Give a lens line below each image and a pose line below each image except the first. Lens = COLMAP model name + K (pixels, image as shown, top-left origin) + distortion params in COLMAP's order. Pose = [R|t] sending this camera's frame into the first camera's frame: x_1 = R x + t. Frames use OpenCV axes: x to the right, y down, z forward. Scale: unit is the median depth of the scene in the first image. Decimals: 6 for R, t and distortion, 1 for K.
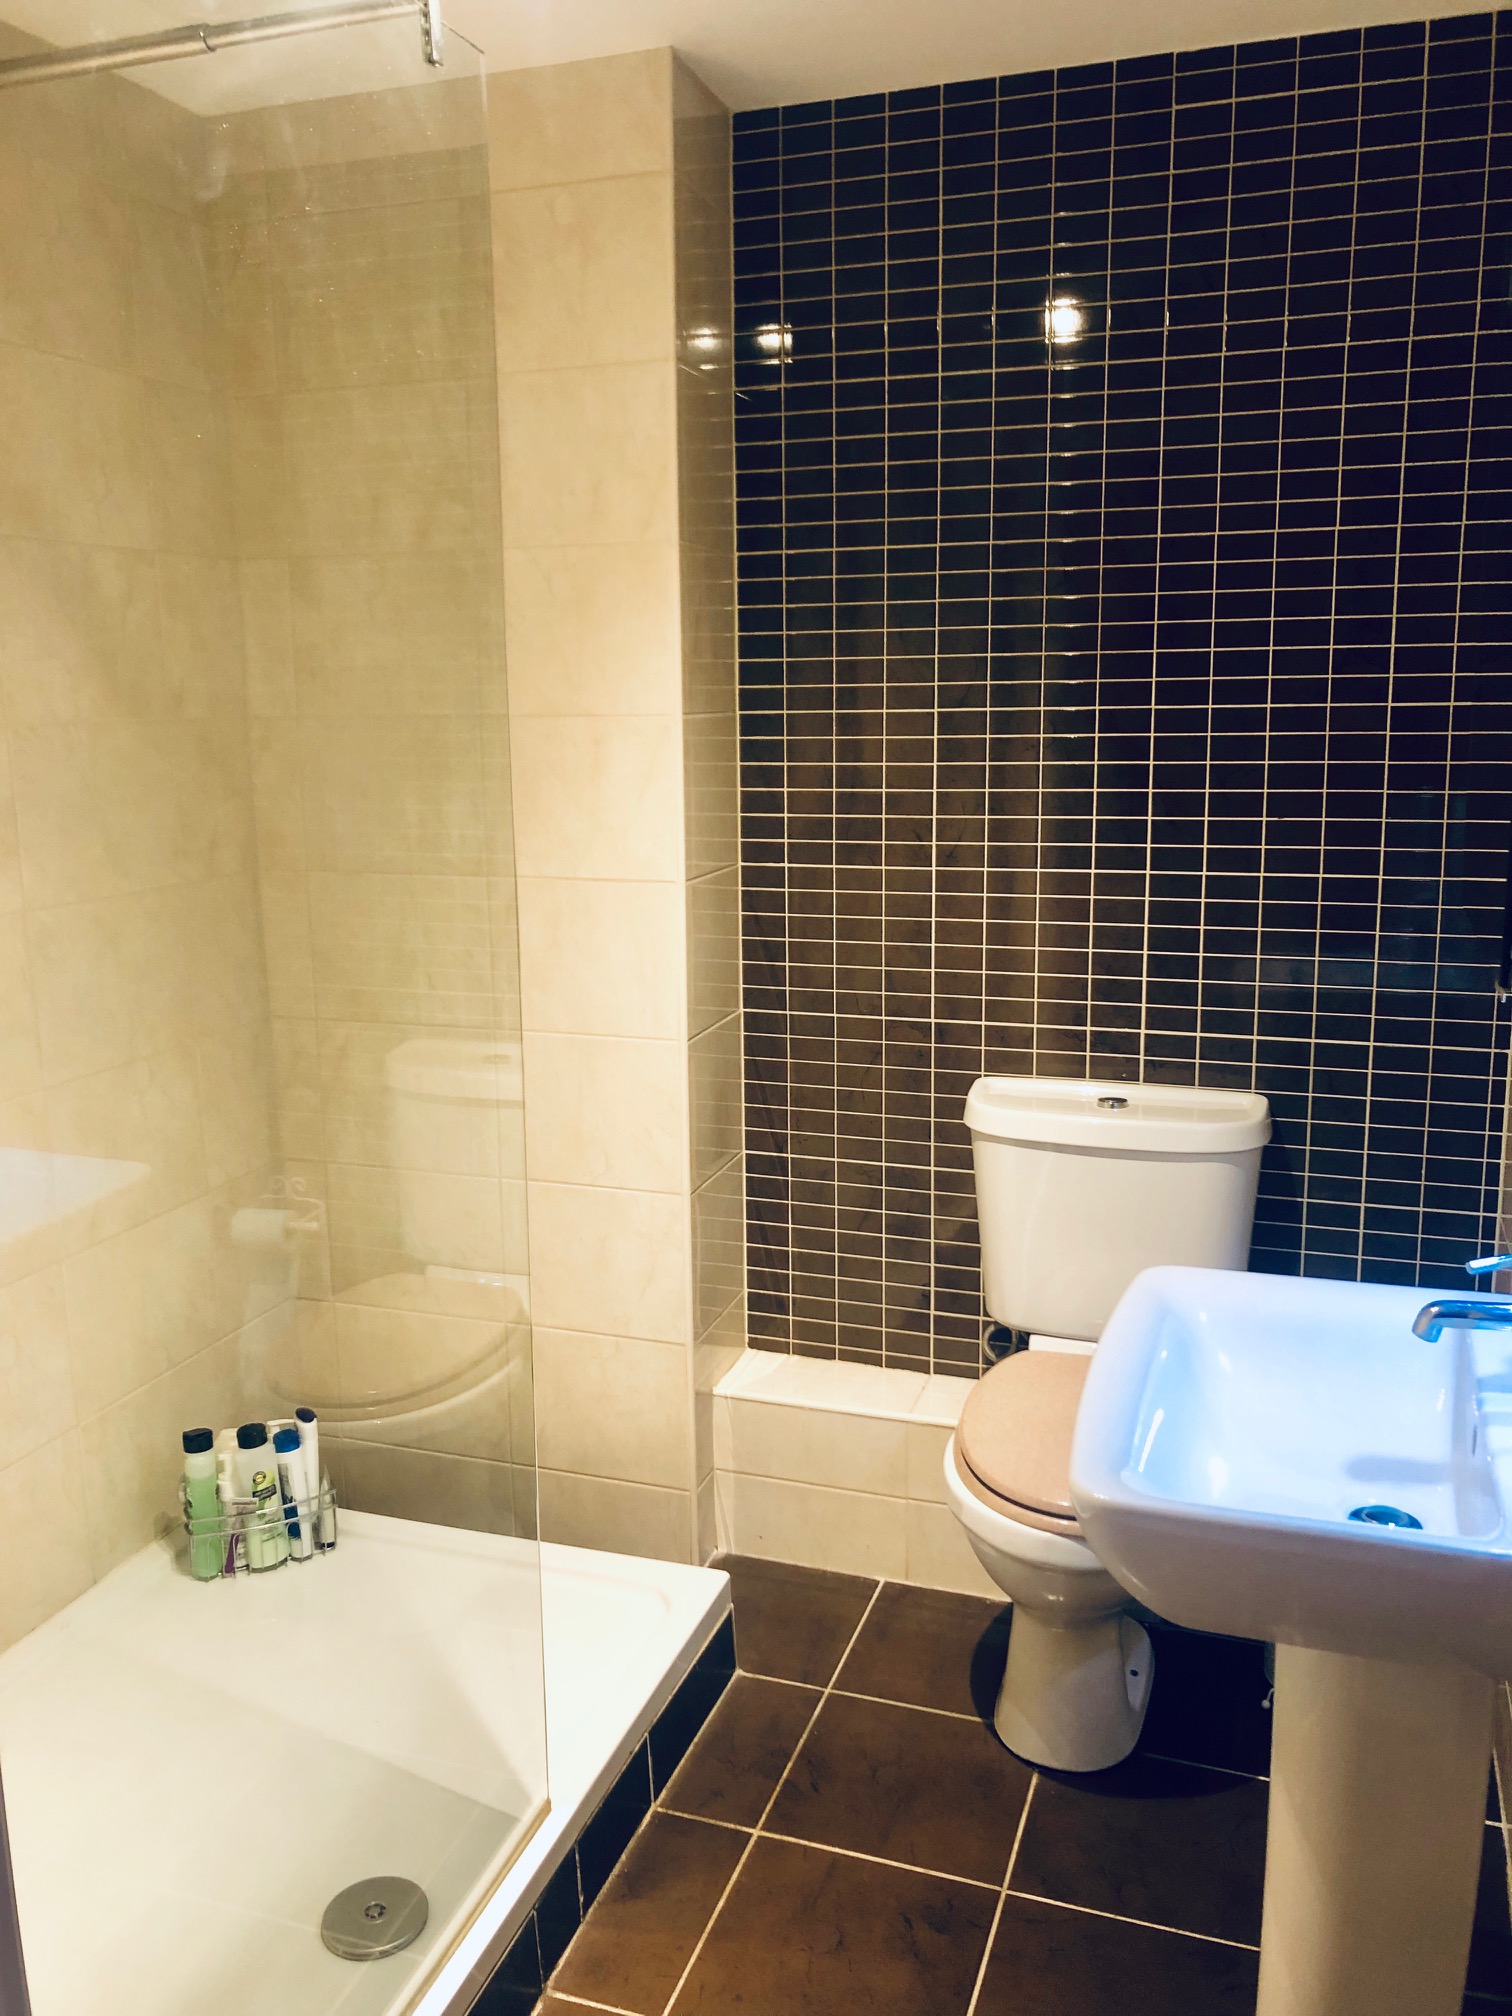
lens RADIAL K [[1631.6, 0, 756.0], [0, 1631.6, 1008.0], [0, 0, 1]] dist [0.067646, -0.085822]
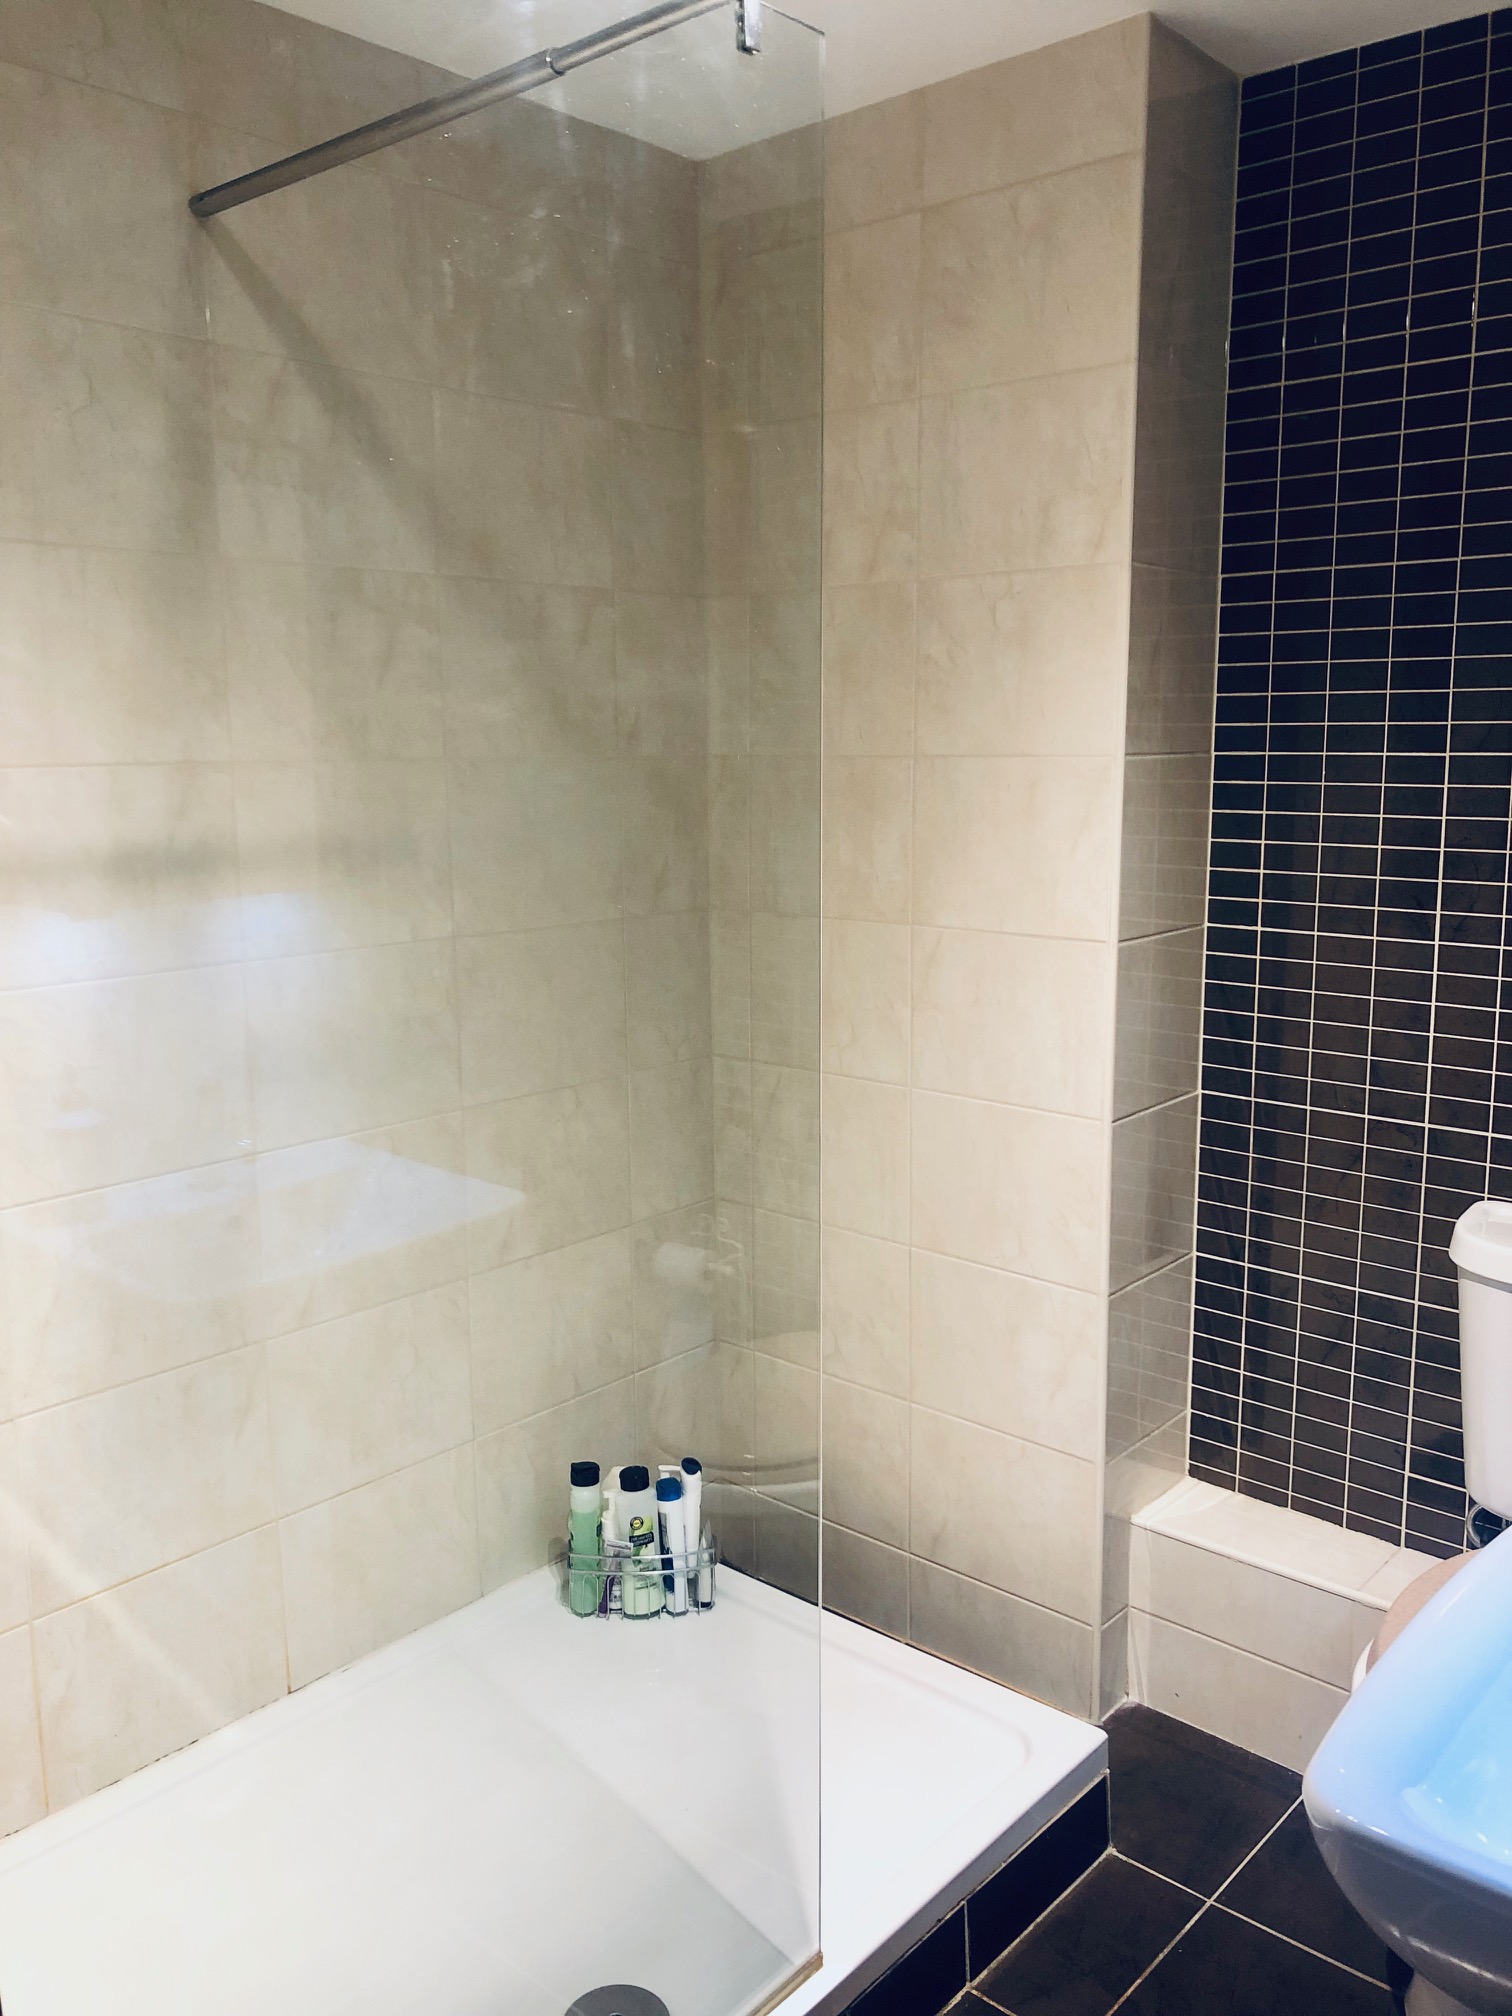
lens RADIAL K [[1651.4, 0, 756.0], [0, 1651.4, 1008.0], [0, 0, 1]] dist [0.011797, -0.001063]
pose [[0.923674, 0.070246, -0.376686, 0.111190], [-0.078273, 0.996914, -0.006024, -0.020822], [0.375100, 0.035049, 0.926321, 0.096109]]
